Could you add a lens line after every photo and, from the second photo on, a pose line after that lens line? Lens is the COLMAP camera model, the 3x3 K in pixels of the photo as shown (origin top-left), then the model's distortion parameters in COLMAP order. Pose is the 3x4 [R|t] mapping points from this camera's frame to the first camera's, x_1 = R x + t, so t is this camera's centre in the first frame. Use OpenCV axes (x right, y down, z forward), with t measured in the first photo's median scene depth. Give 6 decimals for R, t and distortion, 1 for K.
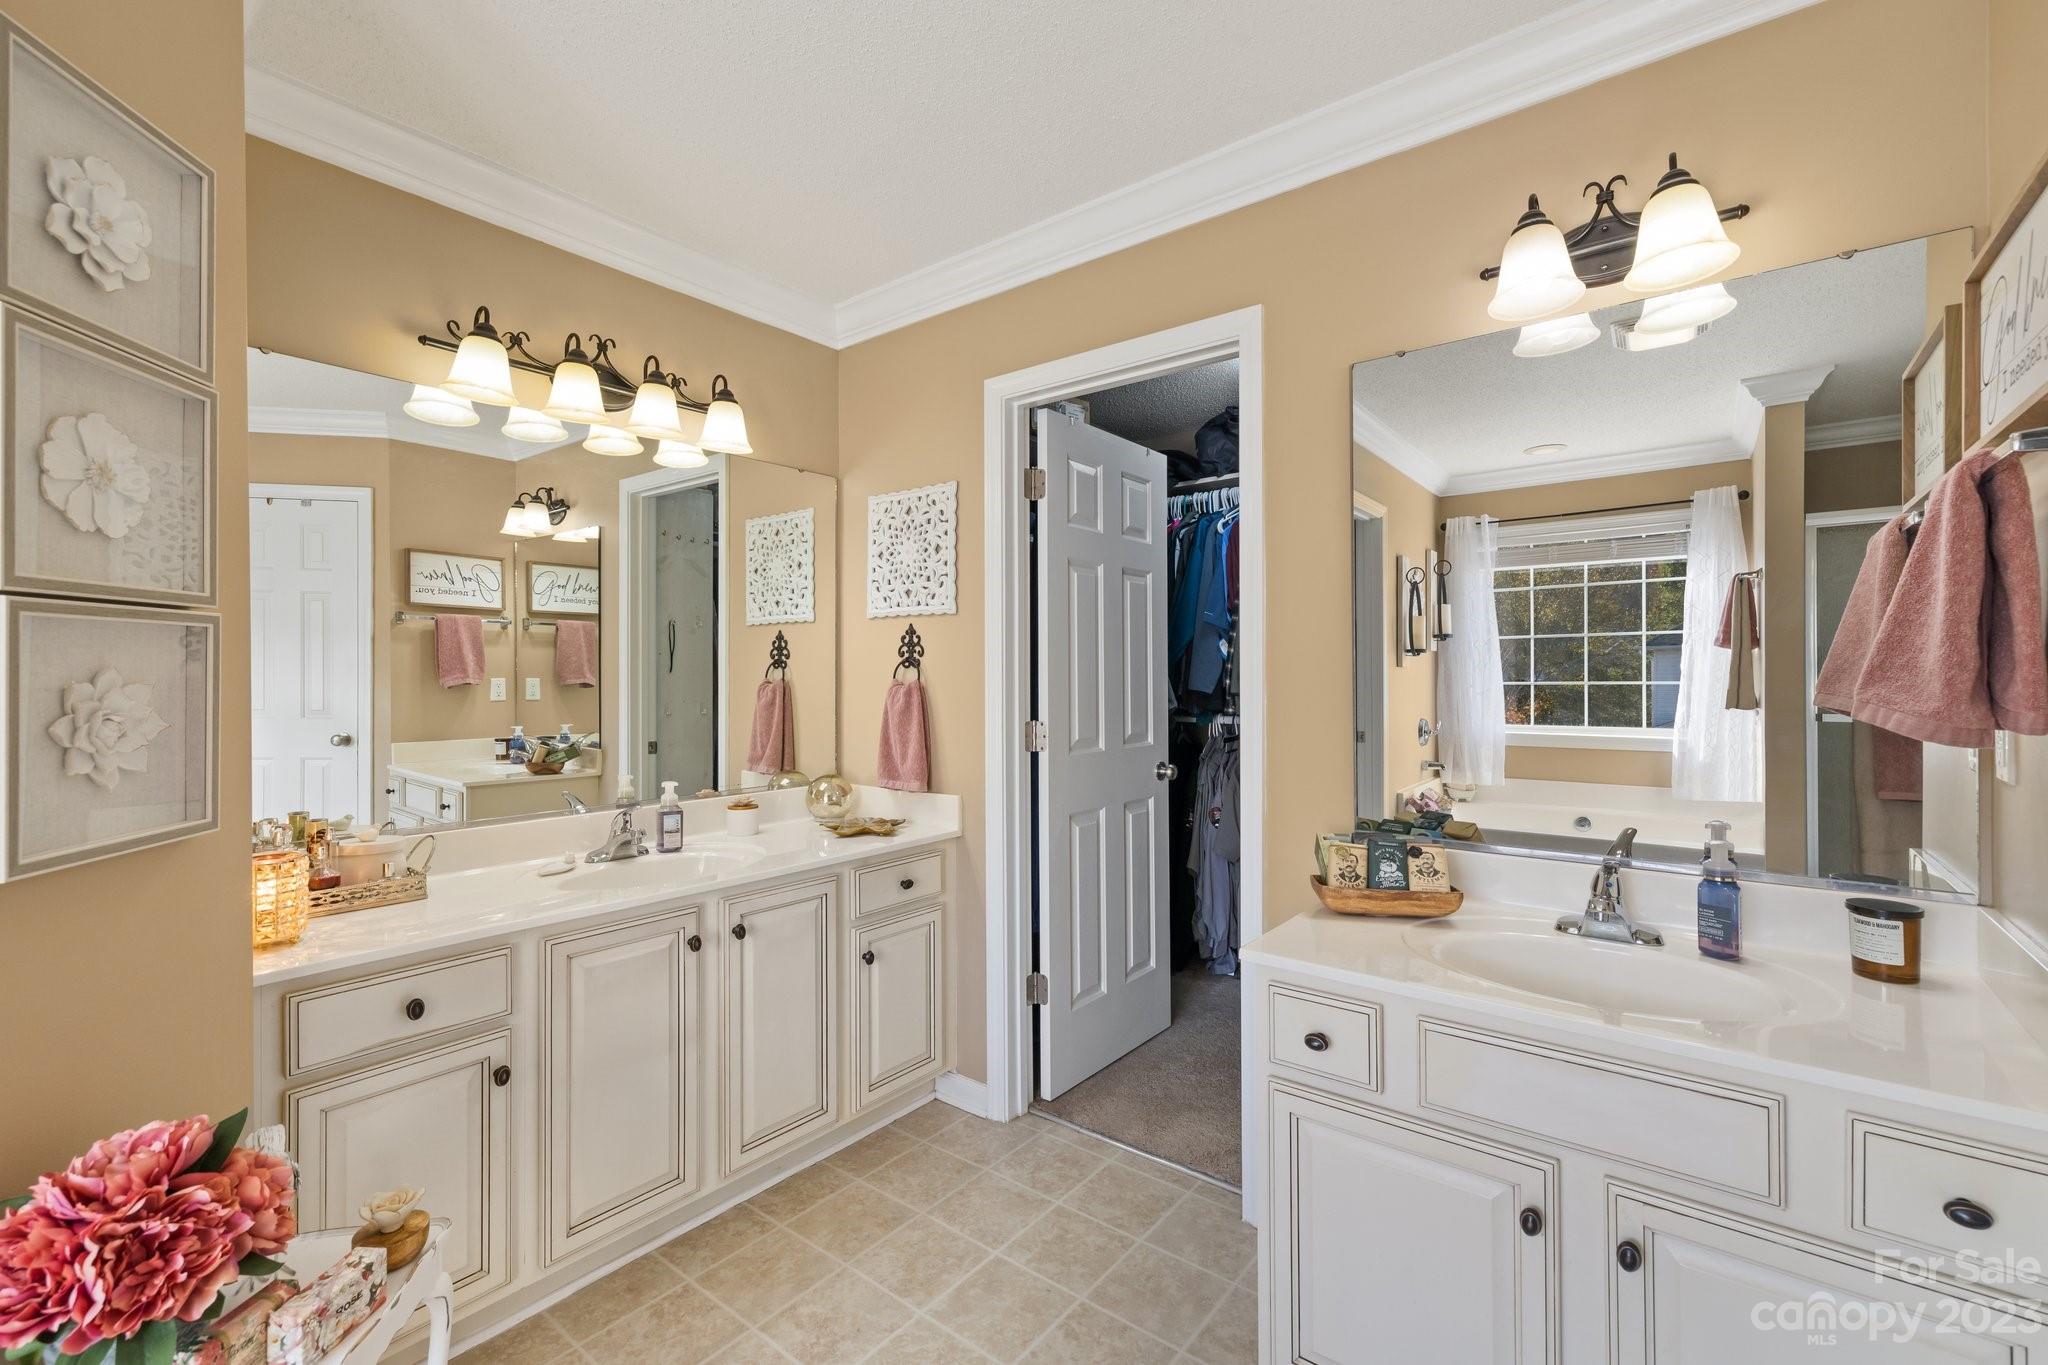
lens RADIAL K [[857.2, 0, 1007.0], [0, 857.2, 674.7], [0, 0, 1]] dist [0.000677, 0.000752]
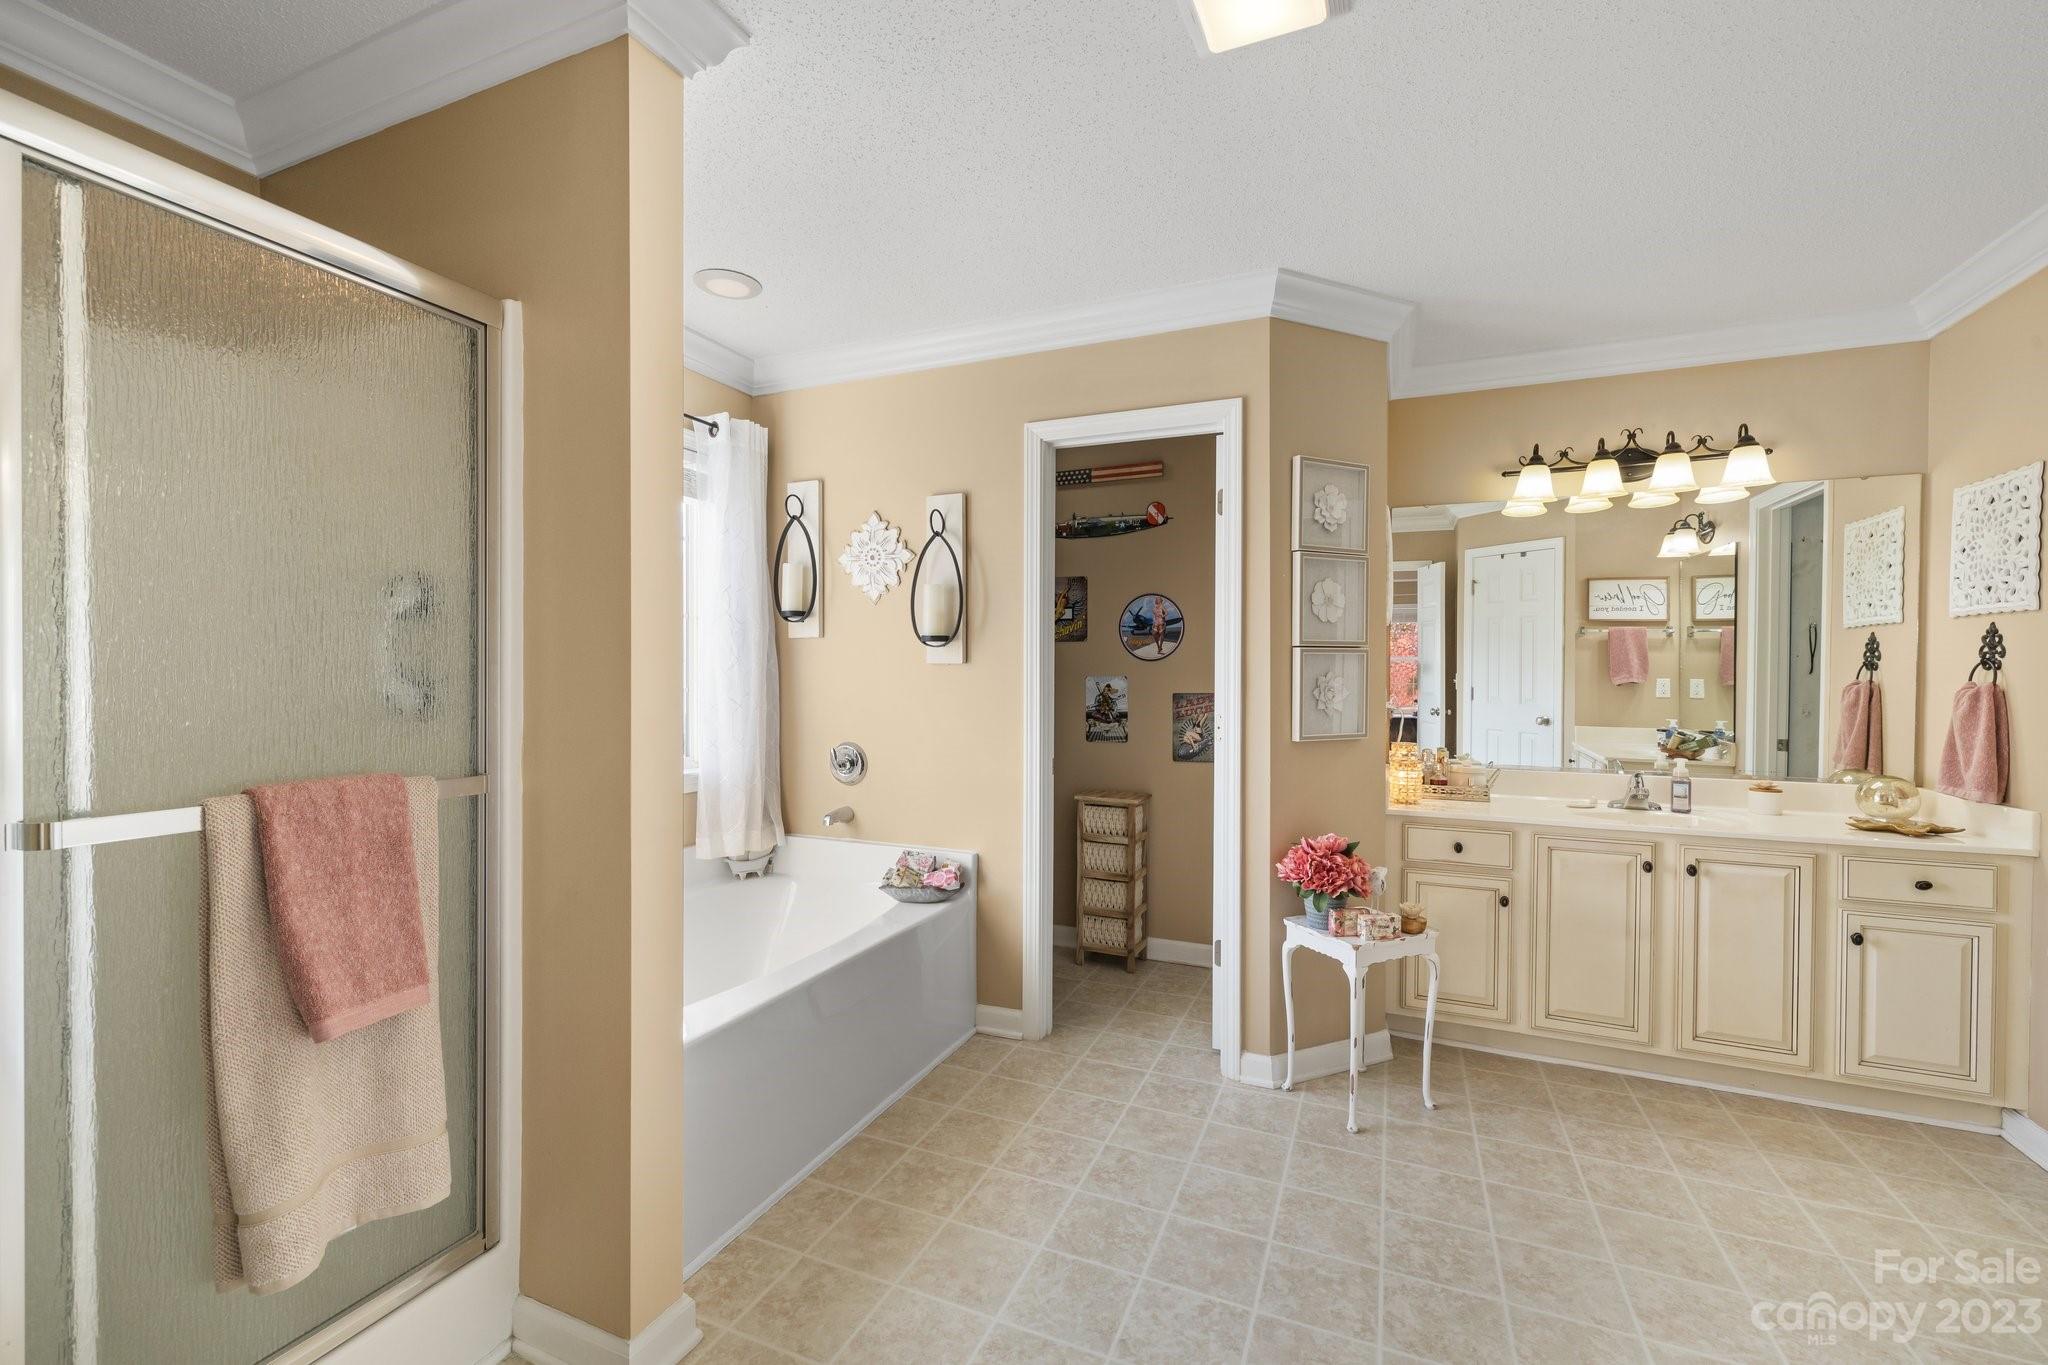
lens RADIAL K [[857.2, 0, 1016.1], [0, 857.2, 680.2], [0, 0, 1]] dist [0.000677, 0.000752]
pose [[0.244454, 0.011241, -0.969596, 0.526493], [-0.005865, 0.999932, 0.010114, 0.000200], [0.969643, 0.003214, 0.244503, -0.245705]]
